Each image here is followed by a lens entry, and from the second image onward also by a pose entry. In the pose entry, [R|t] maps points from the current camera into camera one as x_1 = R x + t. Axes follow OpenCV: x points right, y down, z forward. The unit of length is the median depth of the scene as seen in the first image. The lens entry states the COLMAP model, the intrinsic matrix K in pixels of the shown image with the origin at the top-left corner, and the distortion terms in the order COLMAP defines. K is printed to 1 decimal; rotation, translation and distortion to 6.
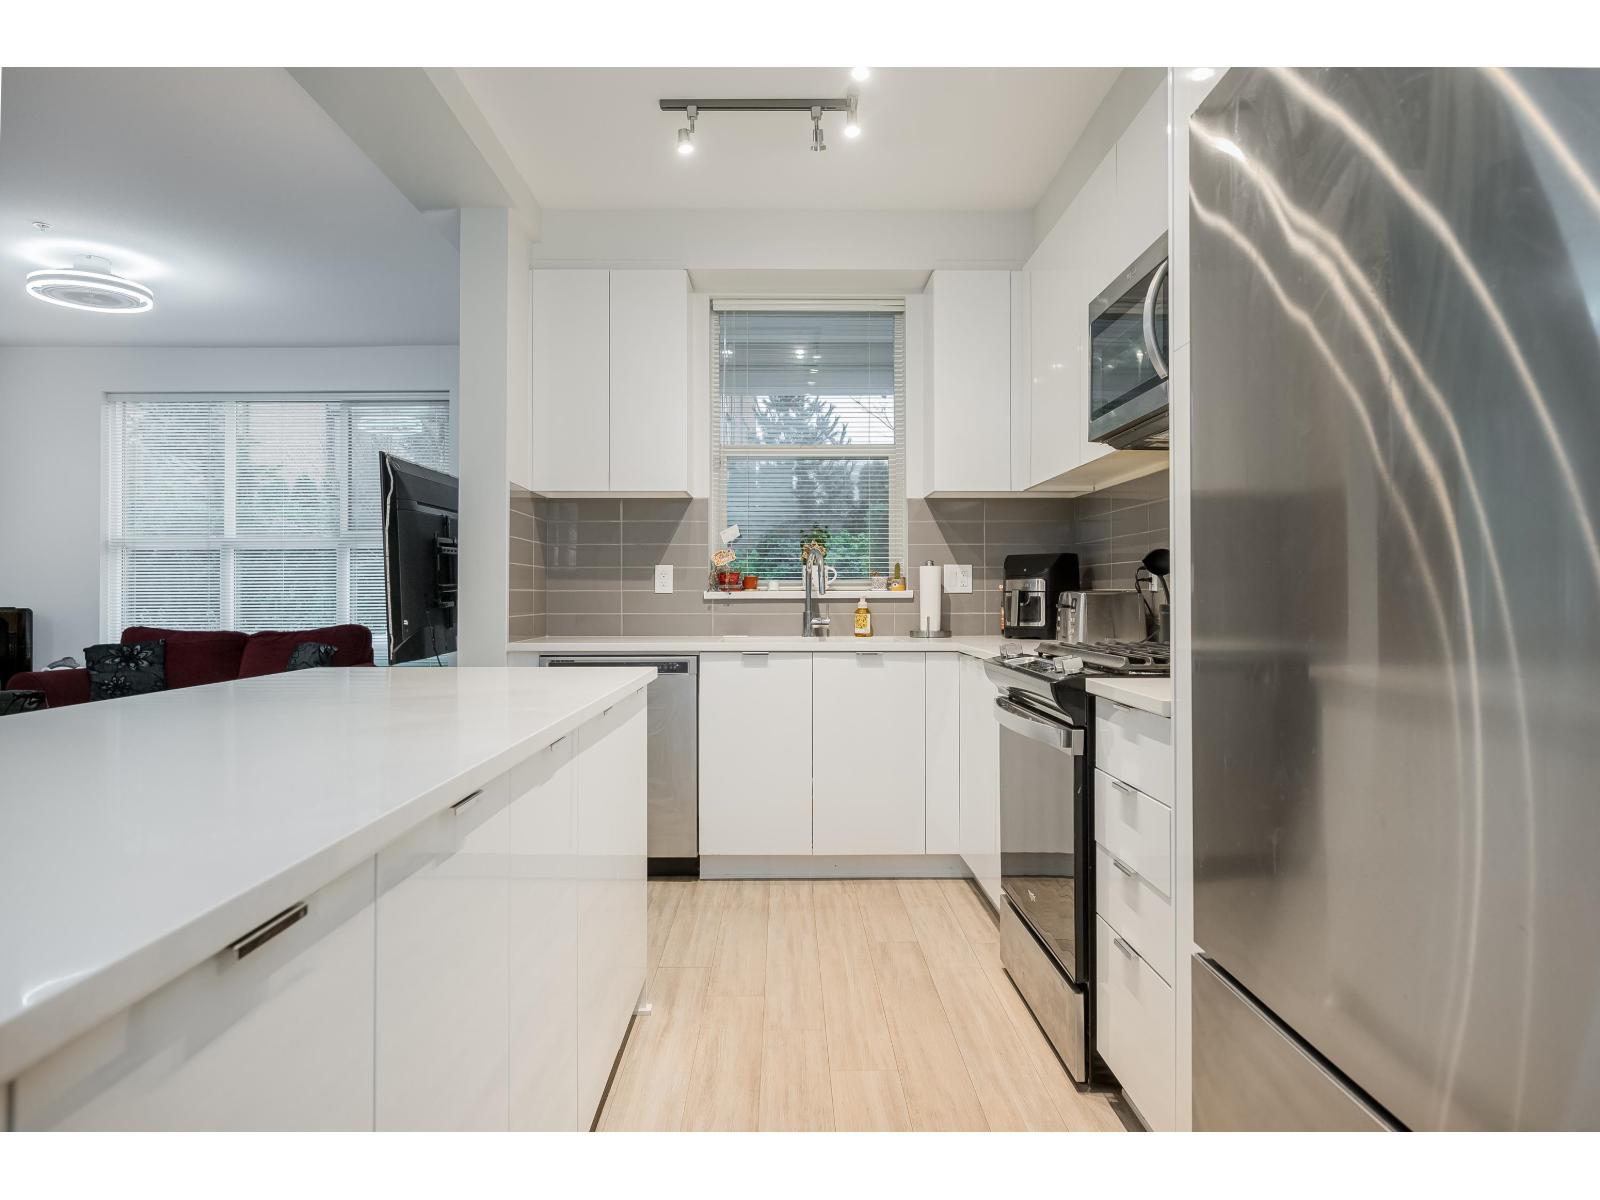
lens RADIAL K [[1037.0, 0, 791.2], [0, 1037.0, 581.7], [0, 0, 1]] dist [-0.006857, -0.002418]
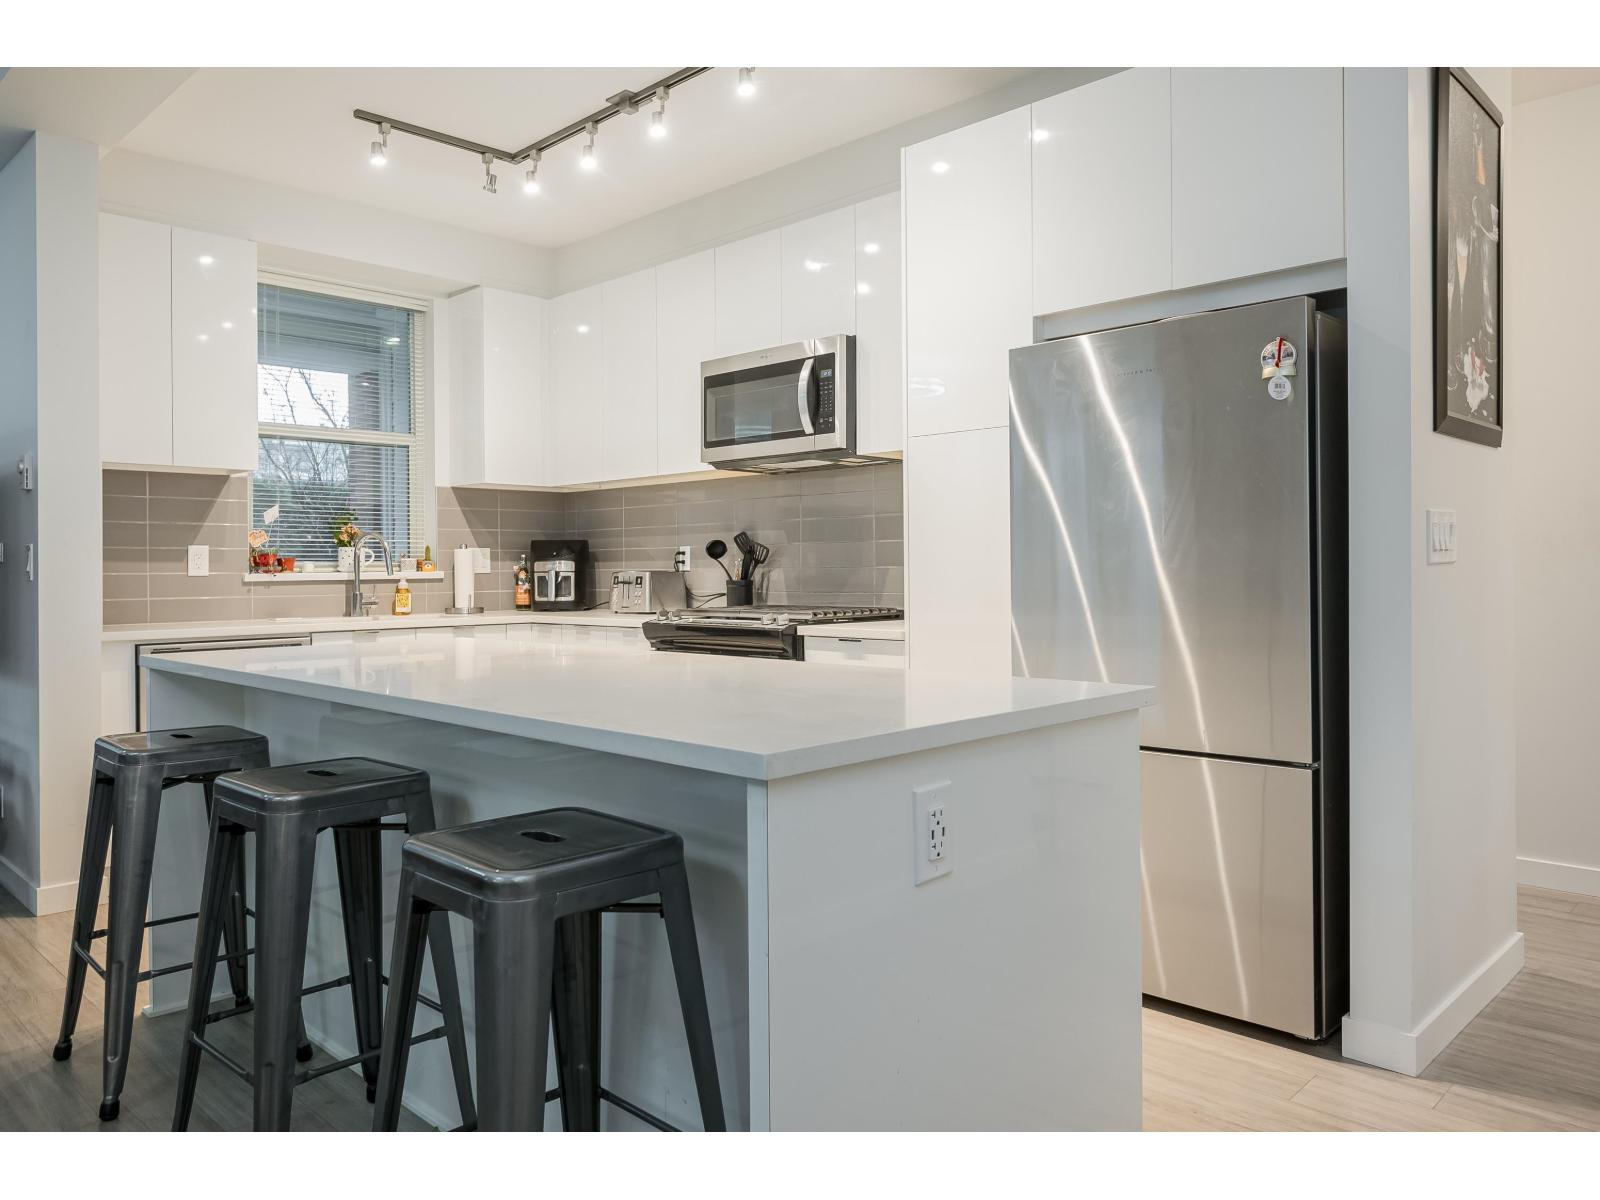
lens RADIAL K [[1122.2, 0, 797.6], [0, 1122.2, 572.0], [0, 0, 1]] dist [0.003494, -0.001446]
pose [[0.700235, -0.006415, 0.713883, -0.469553], [-0.001041, 0.999949, 0.010006, -0.002976], [-0.713911, -0.007750, 0.700193, -0.095494]]
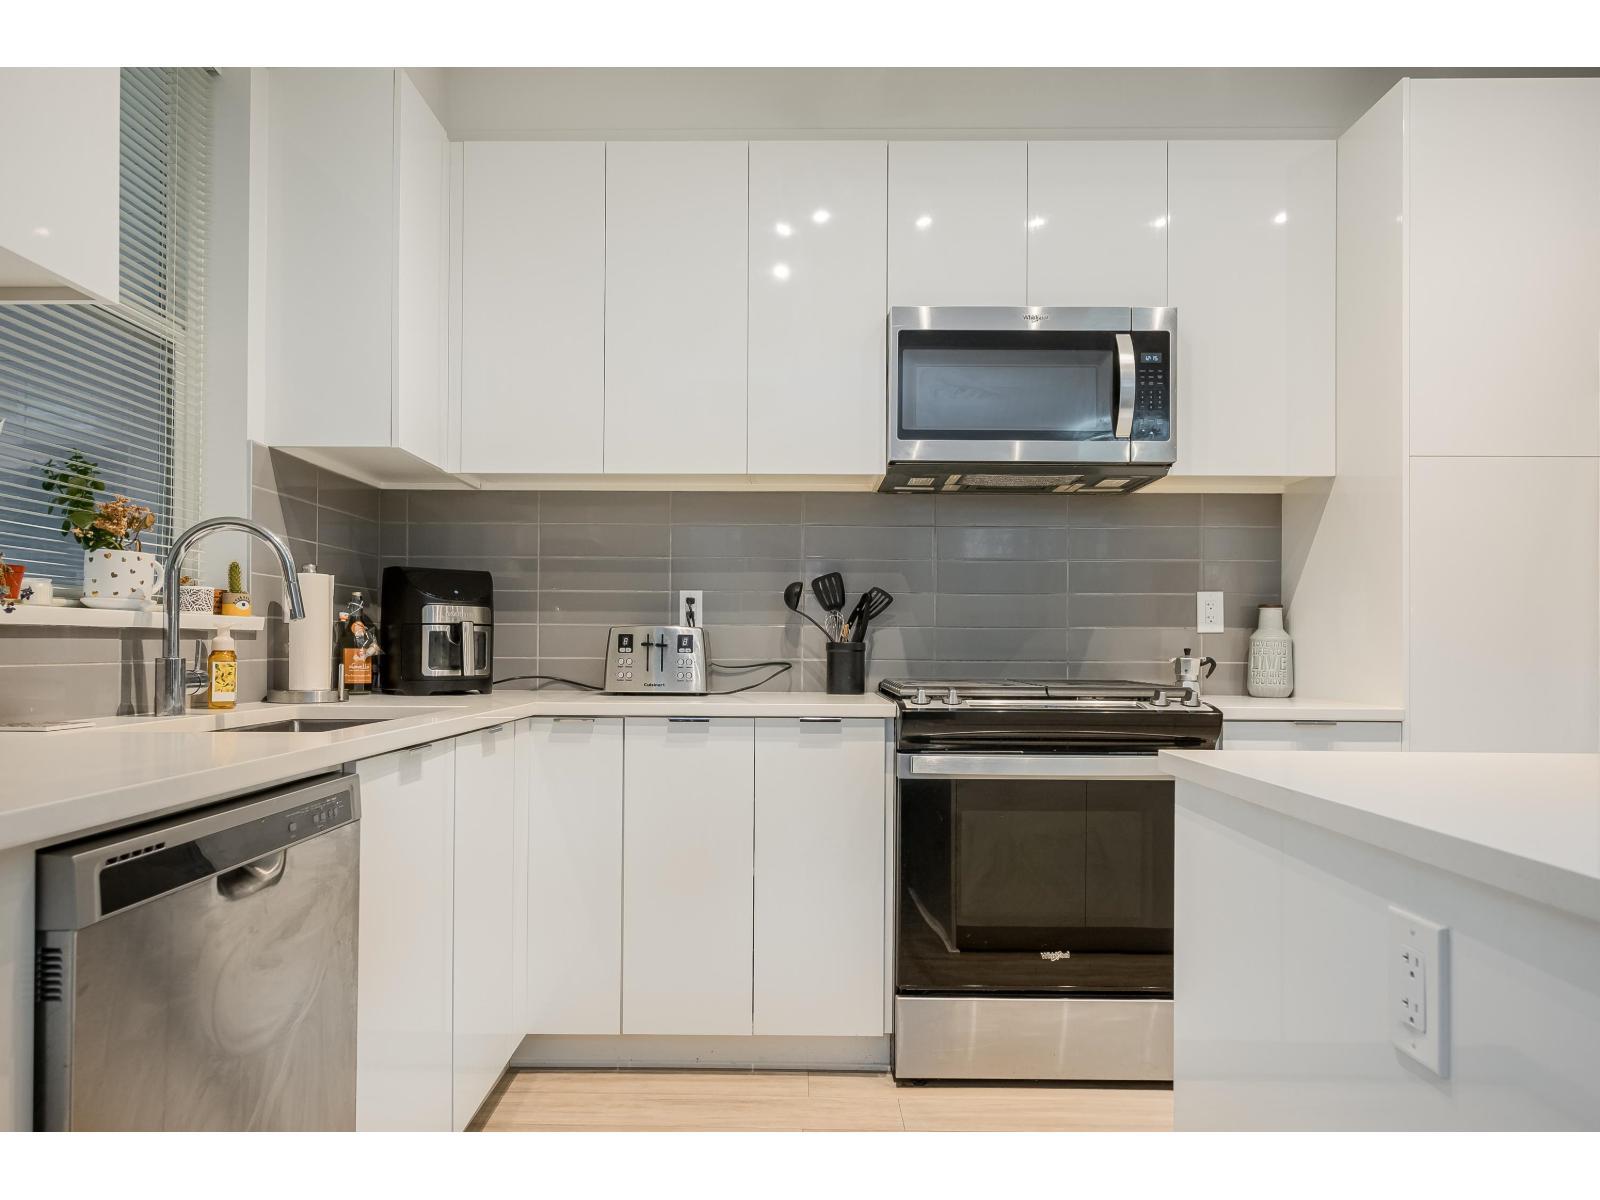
lens RADIAL K [[1019.3, 0, 794.2], [0, 1019.3, 644.8], [0, 0, 1]] dist [-0.002771, 0.002224]
pose [[0.012323, 0.003456, 0.999918, -0.406039], [-0.019190, 0.999811, -0.003219, 0.019484], [-0.999740, -0.019149, 0.012387, 0.725526]]
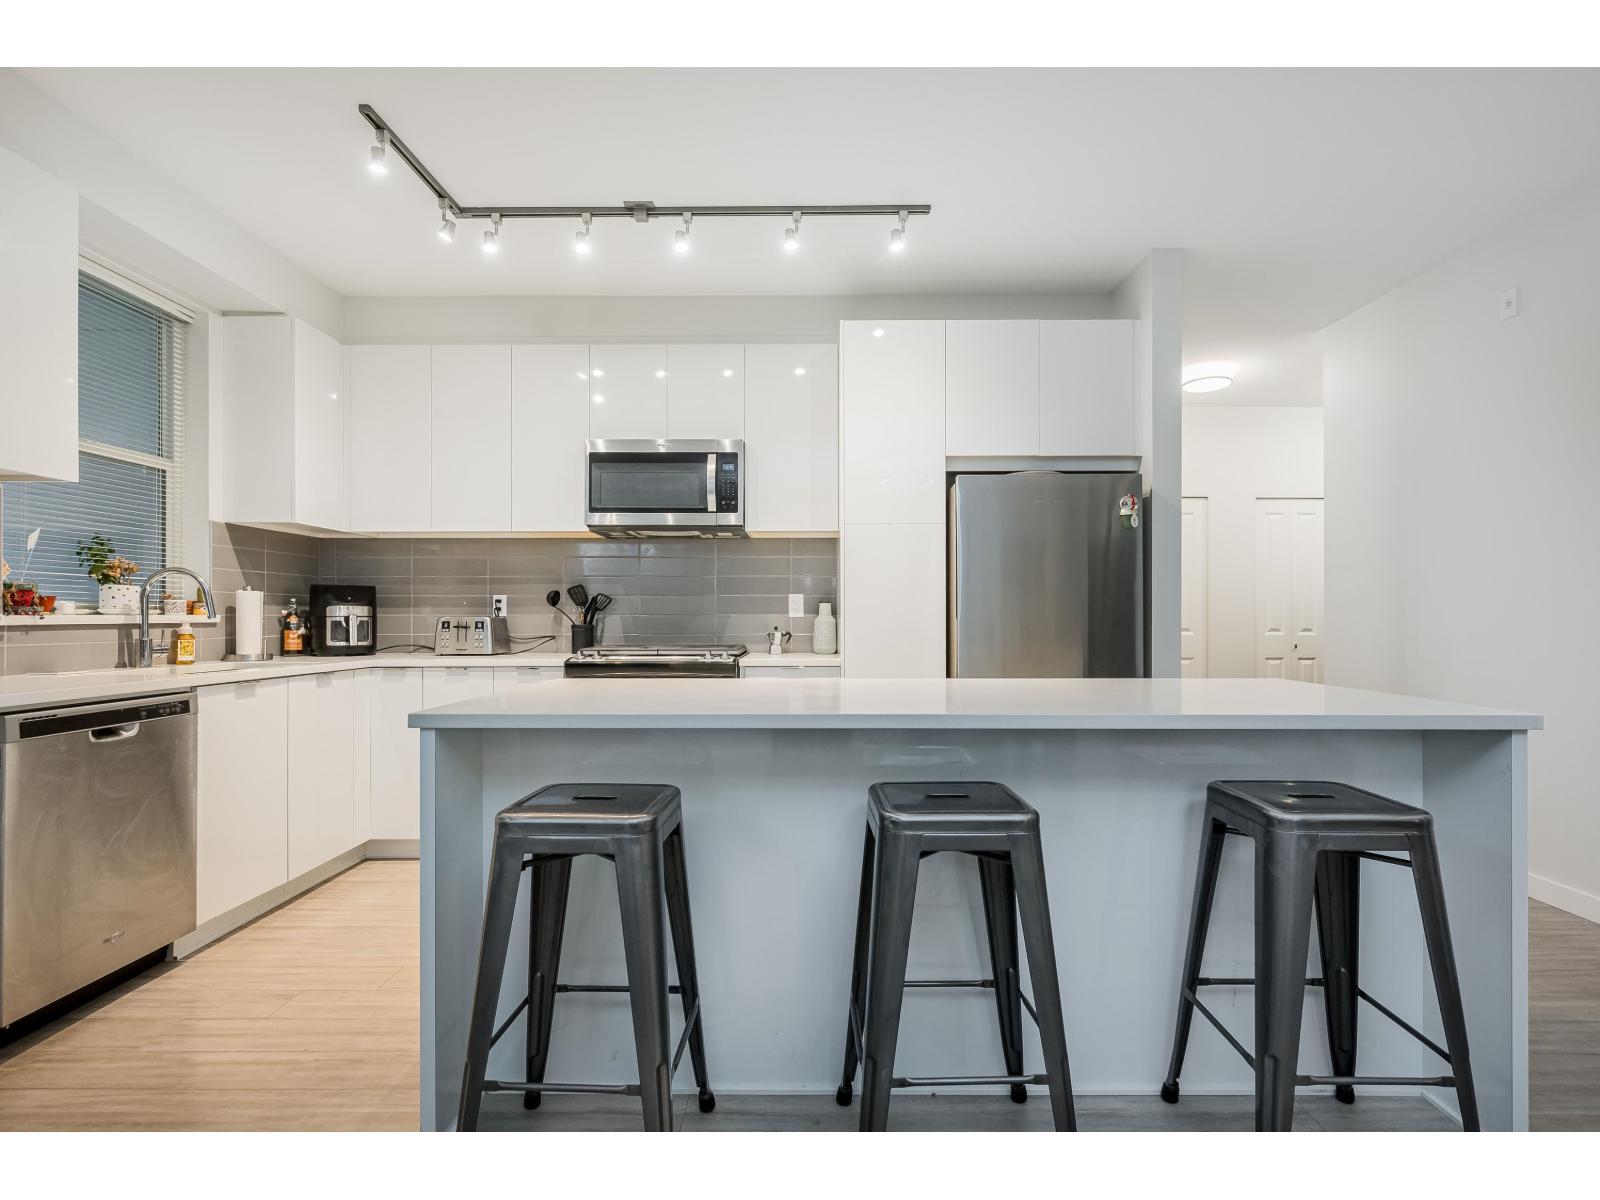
lens RADIAL K [[769.0, 0, 814.0], [0, 769.0, 618.9], [0, 0, 1]] dist [0.000499, 0.000105]
pose [[0.005979, -0.000703, 0.999982, -0.621131], [-0.011984, 0.999928, 0.000775, 0.004916], [-0.999910, -0.011988, 0.005970, 0.429251]]
